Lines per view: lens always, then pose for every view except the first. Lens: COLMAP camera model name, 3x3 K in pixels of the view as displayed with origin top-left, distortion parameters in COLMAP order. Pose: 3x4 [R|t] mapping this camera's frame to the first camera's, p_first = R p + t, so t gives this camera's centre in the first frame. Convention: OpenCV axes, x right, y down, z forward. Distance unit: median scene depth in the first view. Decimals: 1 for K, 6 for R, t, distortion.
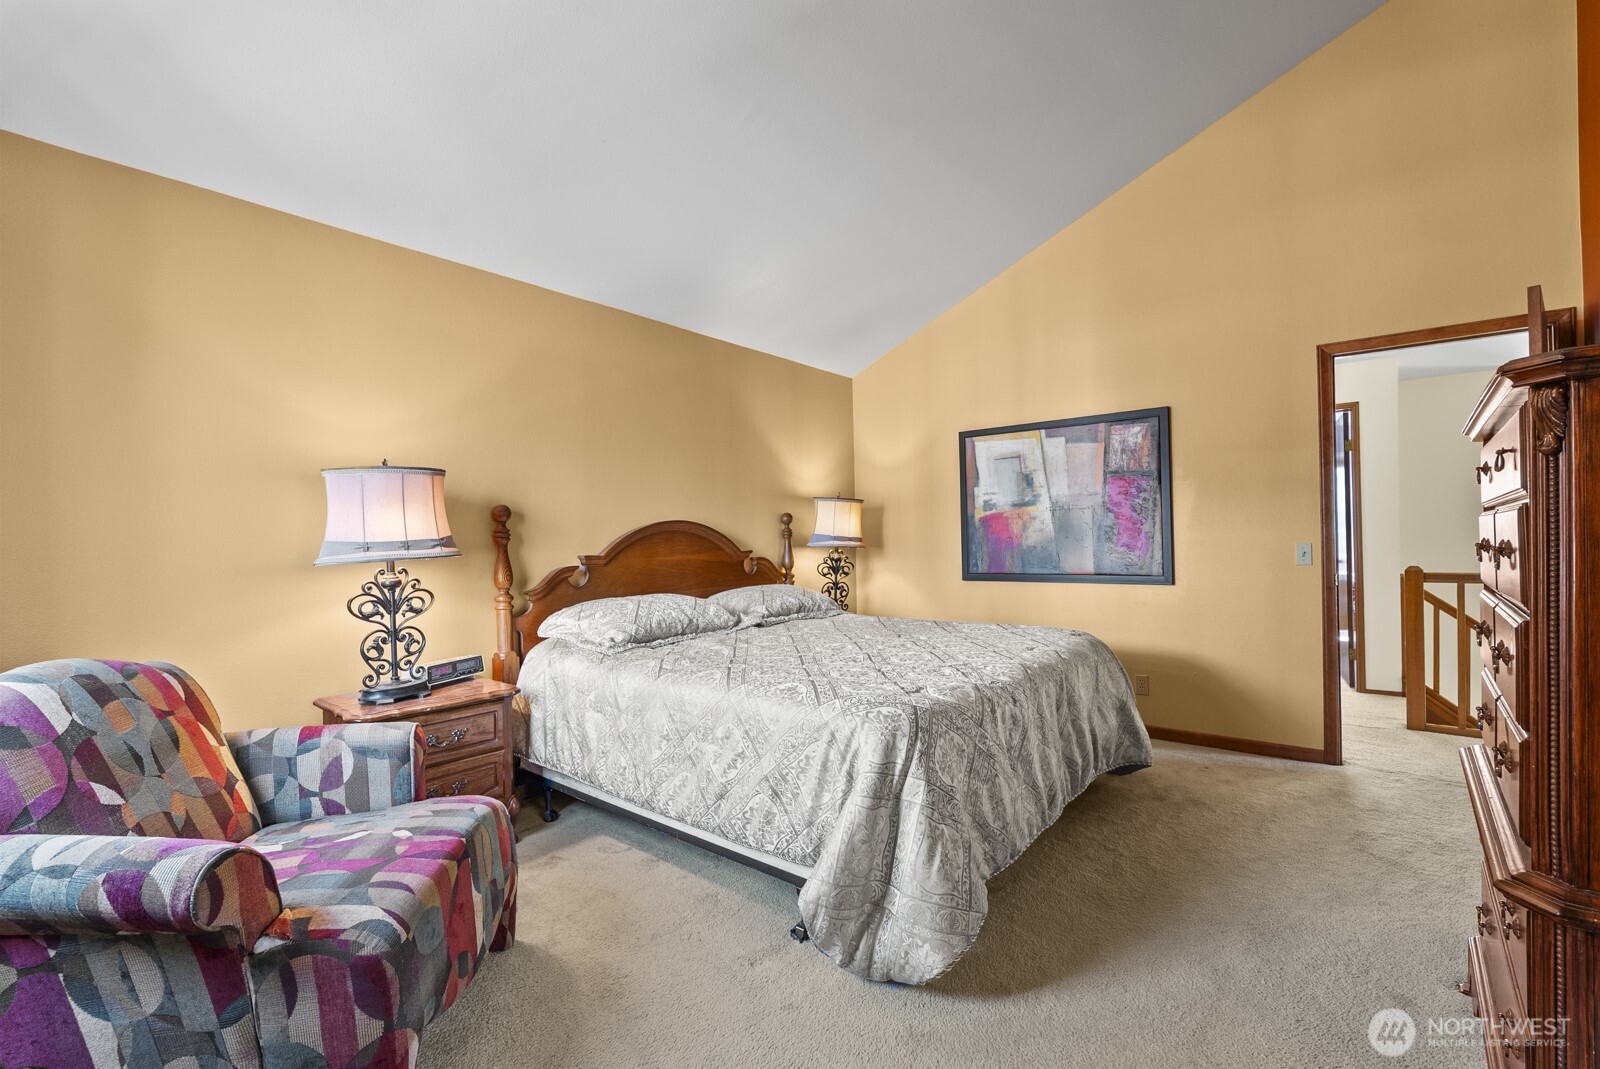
lens RADIAL K [[717.9, 0, 791.9], [0, 717.9, 533.0], [0, 0, 1]] dist [0.022952, 0.000554]
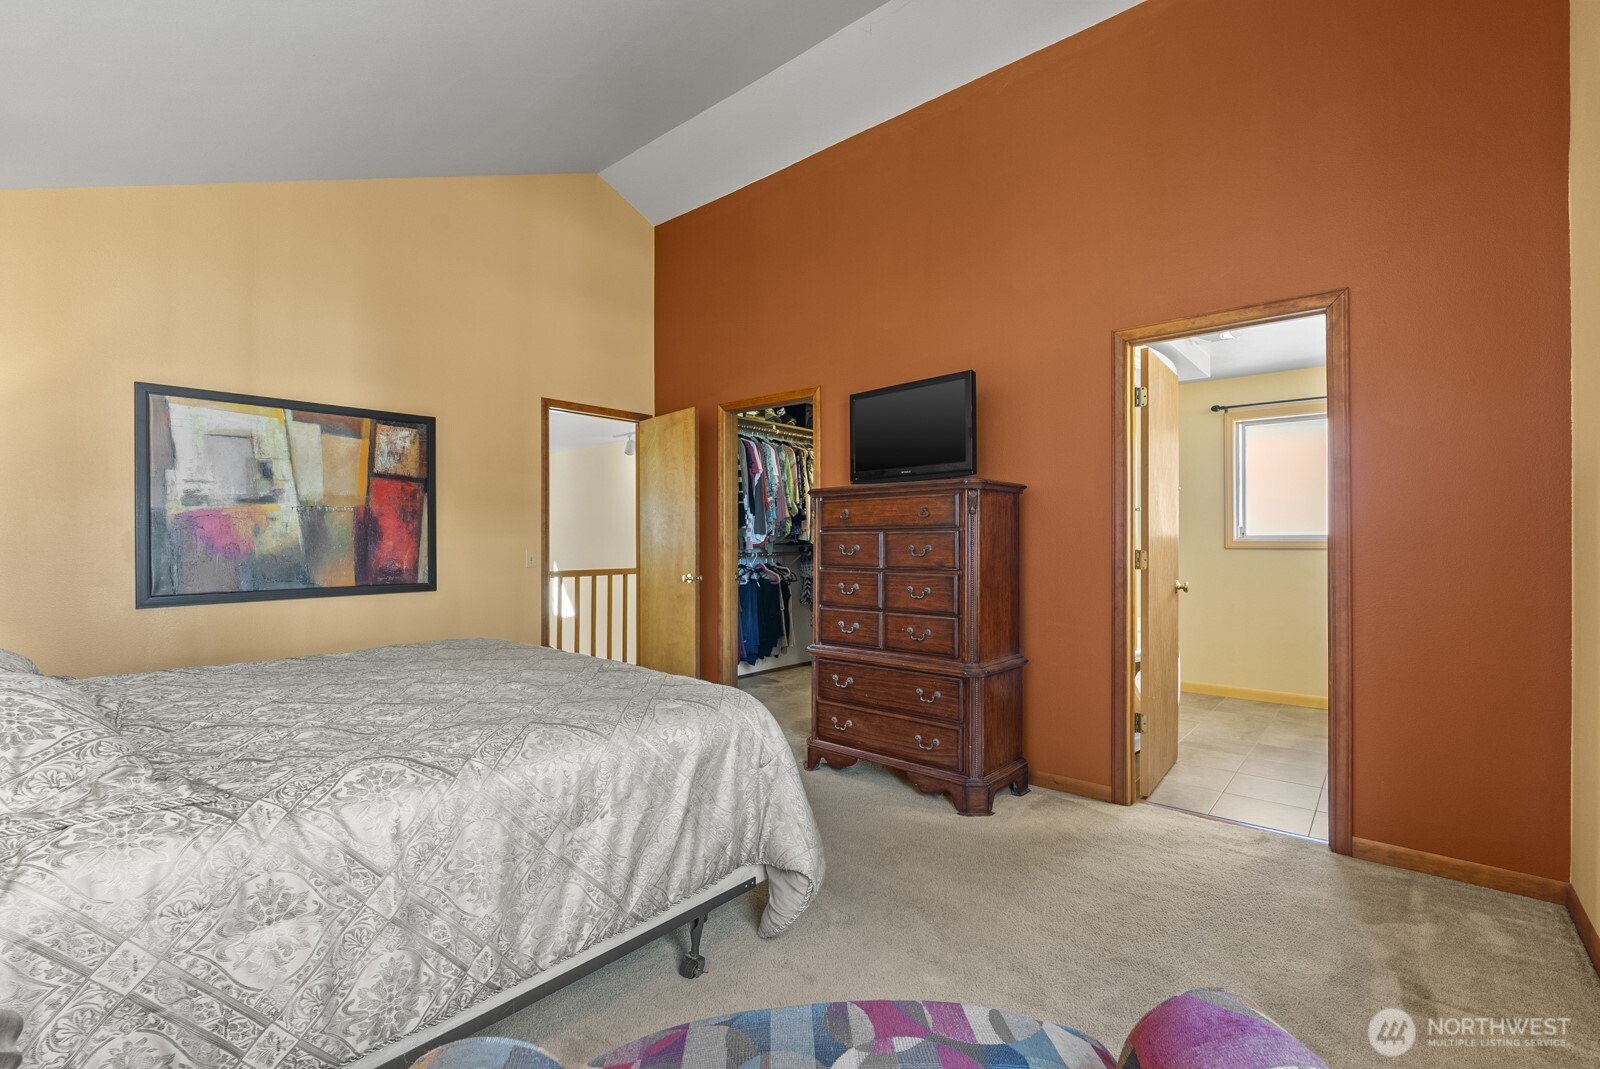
lens RADIAL K [[717.9, 0, 791.2], [0, 717.9, 535.4], [0, 0, 1]] dist [0.022952, 0.000554]
pose [[0.046827, 0.023931, 0.998616, -0.738839], [-0.003287, 0.999711, -0.023803, 0.023942], [-0.998898, -0.002168, 0.046892, 0.688640]]
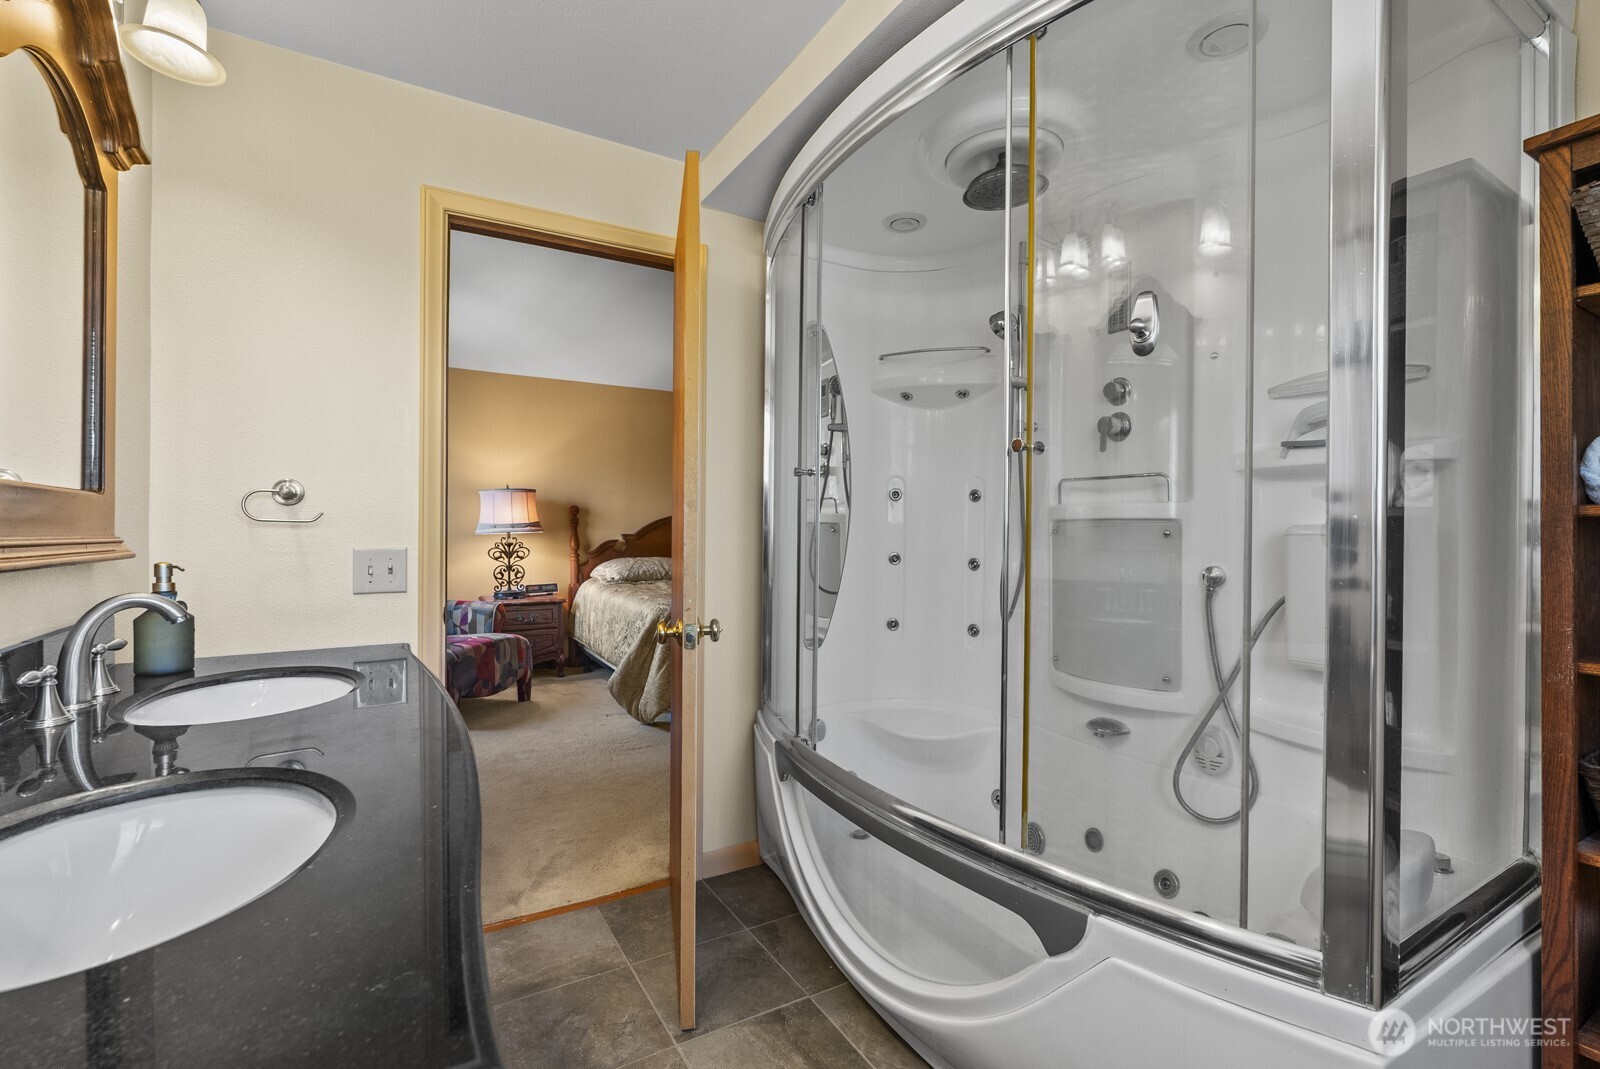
lens RADIAL K [[717.9, 0, 799.7], [0, 717.9, 530.1], [0, 0, 1]] dist [0.022952, 0.000554]
pose [[0.944092, 0.030675, -0.328252, 0.760312], [-0.022792, 0.999353, 0.027837, -0.038936], [0.328893, -0.018800, 0.944180, -0.573447]]
